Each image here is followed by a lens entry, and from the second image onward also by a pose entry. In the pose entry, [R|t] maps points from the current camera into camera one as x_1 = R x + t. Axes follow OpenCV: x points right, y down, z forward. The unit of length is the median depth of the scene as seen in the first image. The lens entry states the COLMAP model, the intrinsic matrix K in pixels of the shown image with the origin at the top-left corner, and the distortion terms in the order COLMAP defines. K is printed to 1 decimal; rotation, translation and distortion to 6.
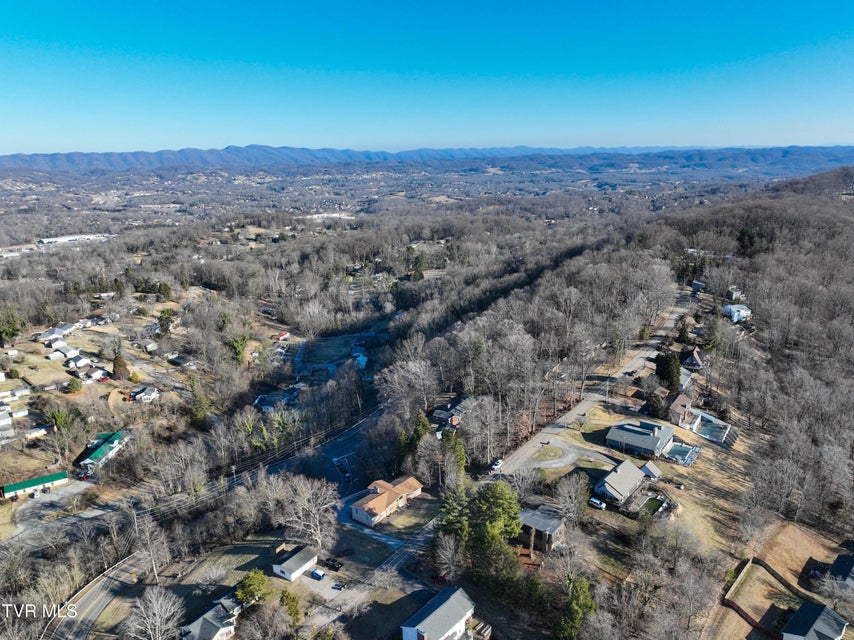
lens RADIAL K [[599.2, 0, 429.8], [0, 599.2, 318.1], [0, 0, 1]] dist [0.004120, 0.007873]
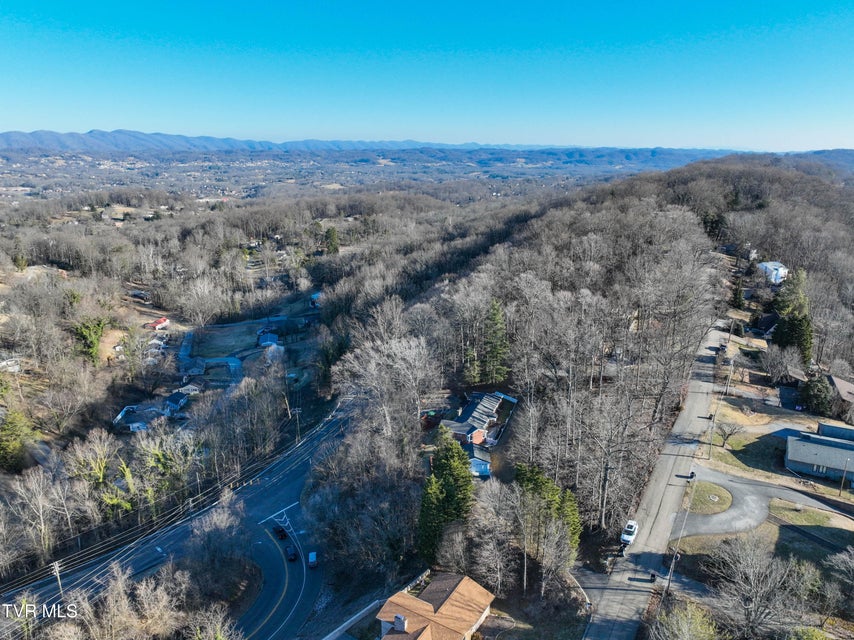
lens RADIAL K [[599.2, 0, 429.8], [0, 599.2, 318.1], [0, 0, 1]] dist [0.004120, 0.007873]
pose [[0.983325, -0.023168, 0.180376, -0.032987], [0.021689, 0.999713, 0.010167, 0.014901], [-0.180559, -0.006085, 0.983545, 0.134977]]
